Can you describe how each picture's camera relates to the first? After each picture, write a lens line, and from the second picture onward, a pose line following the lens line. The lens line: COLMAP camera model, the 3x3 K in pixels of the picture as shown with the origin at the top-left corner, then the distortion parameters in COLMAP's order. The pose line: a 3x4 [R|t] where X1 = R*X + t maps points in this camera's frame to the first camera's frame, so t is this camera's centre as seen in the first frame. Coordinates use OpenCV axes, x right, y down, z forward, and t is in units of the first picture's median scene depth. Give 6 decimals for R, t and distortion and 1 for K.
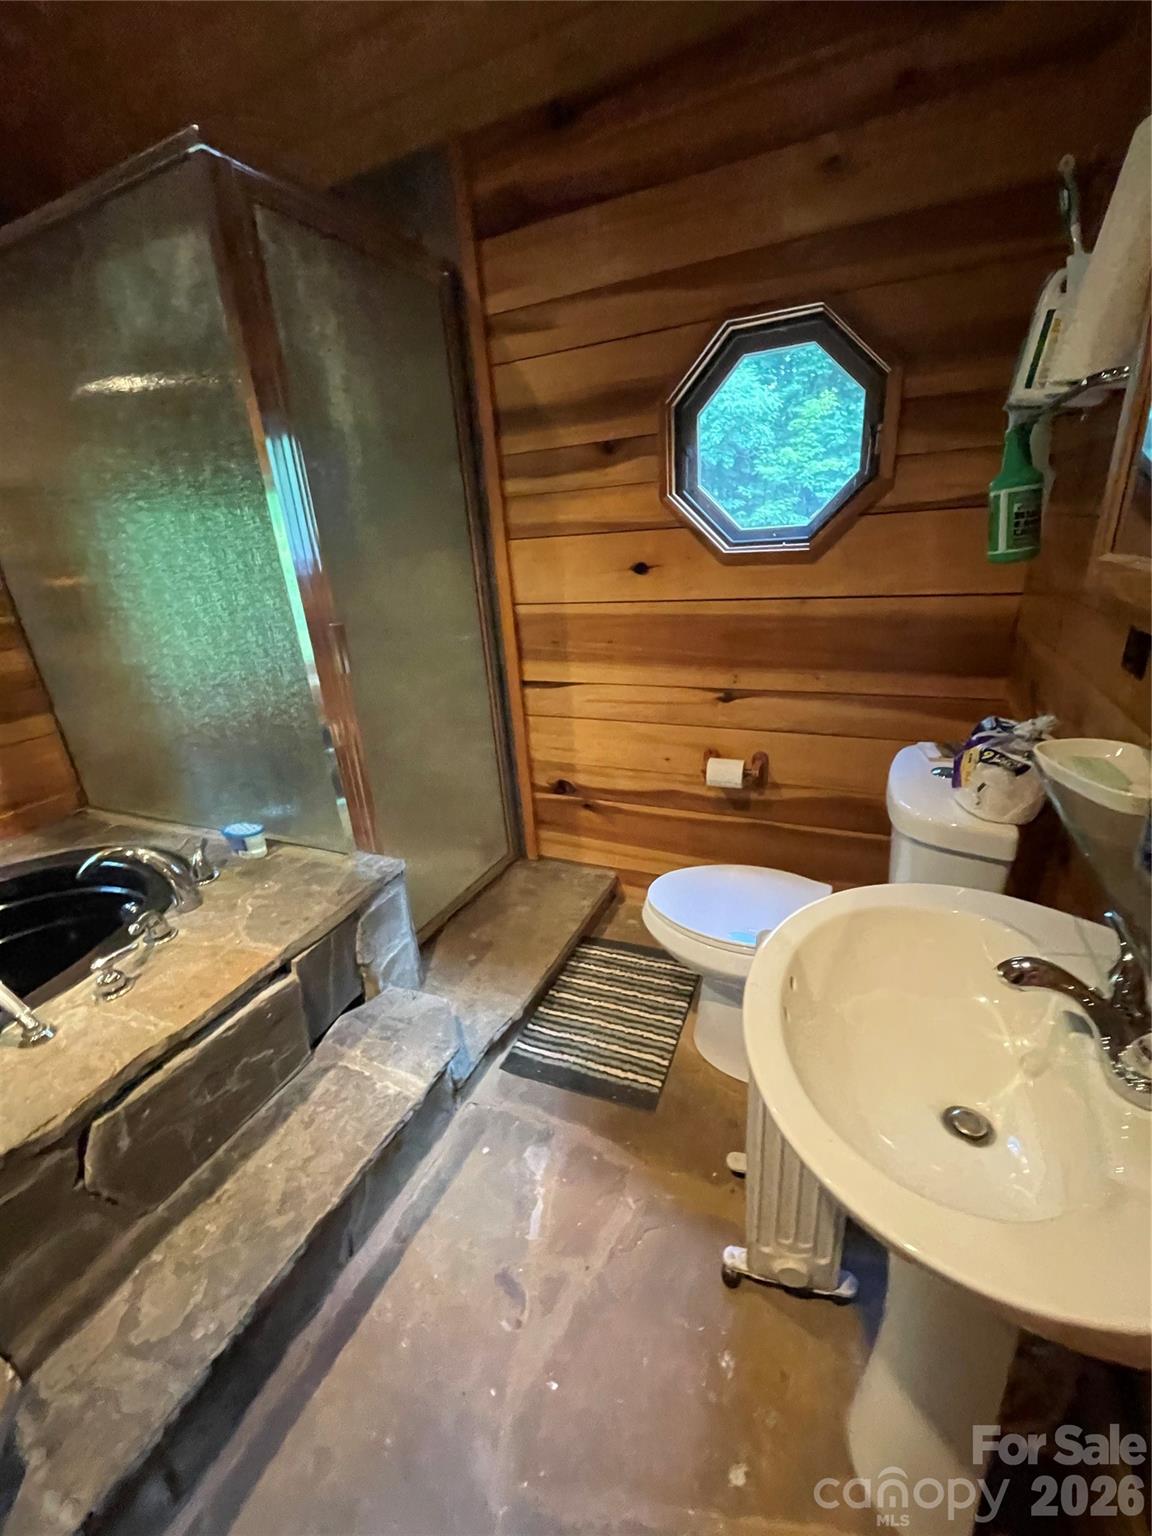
lens RADIAL K [[625.1, 0, 572.0], [0, 625.1, 764.5], [0, 0, 1]] dist [-0.005310, 0.000437]
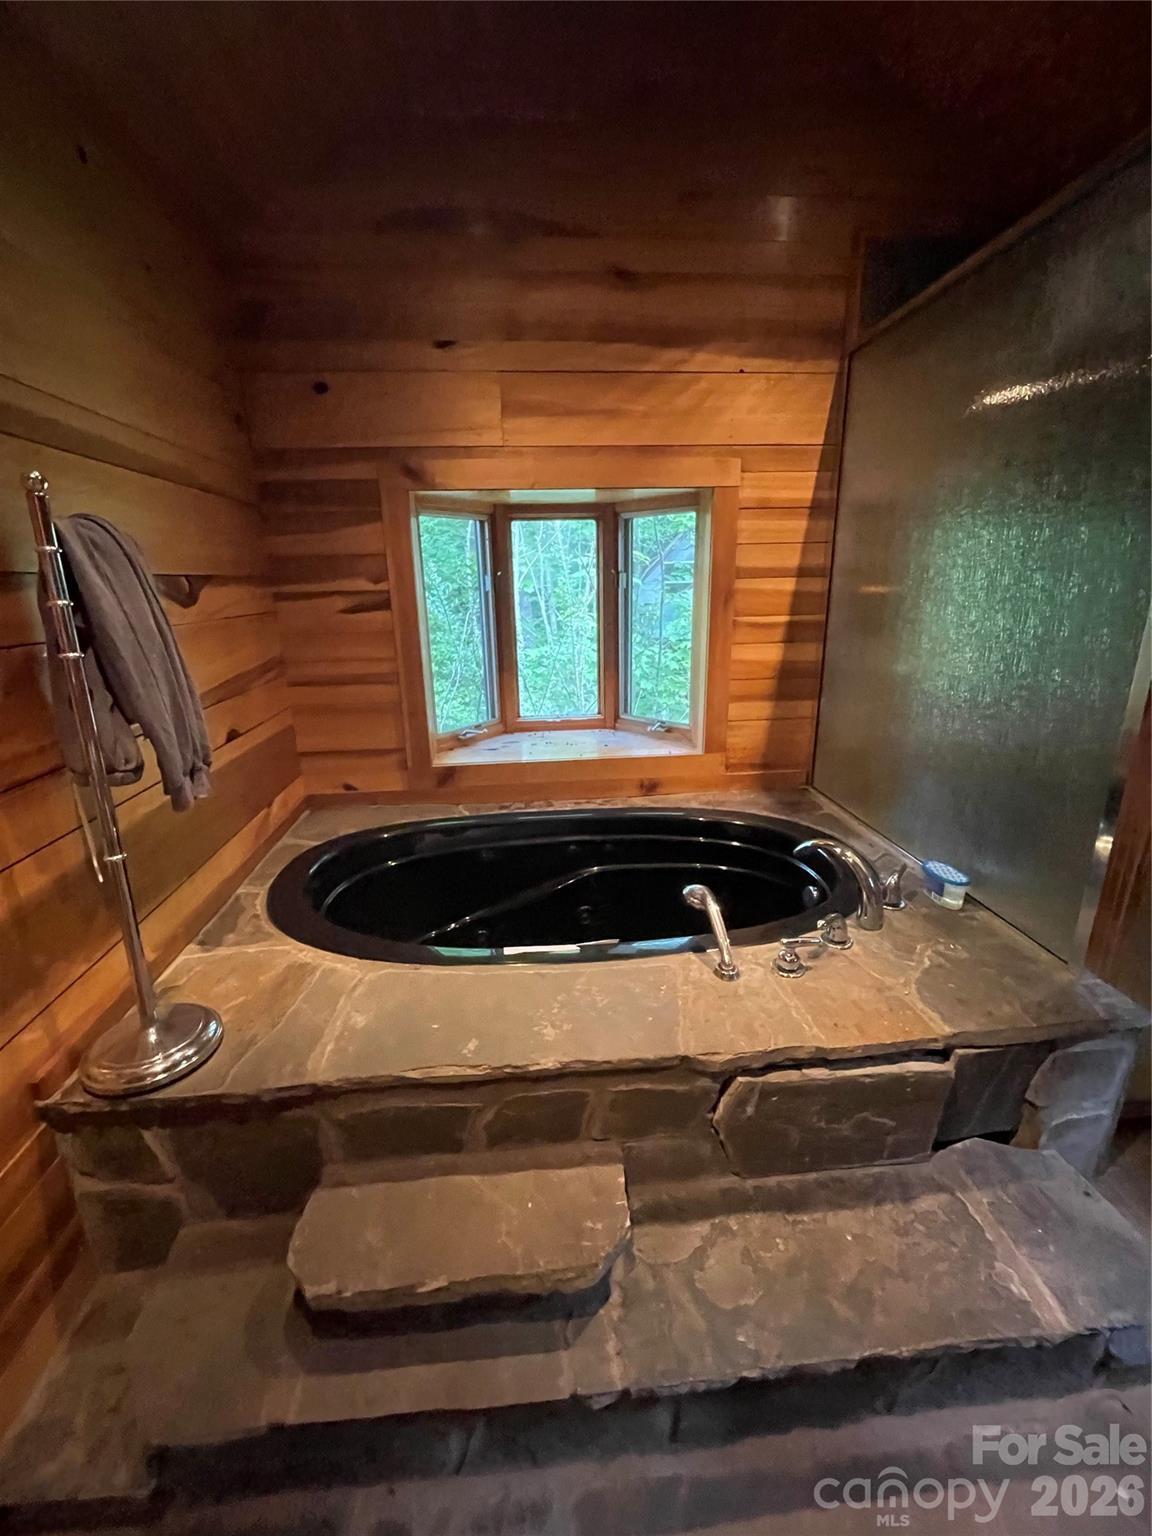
lens RADIAL K [[625.1, 0, 573.4], [0, 625.1, 761.2], [0, 0, 1]] dist [-0.005310, 0.000437]
pose [[0.490835, 0.301705, -0.817347, -0.116288], [-0.317497, 0.935559, 0.154676, -0.018435], [0.811343, 0.183585, 0.554995, 0.028398]]
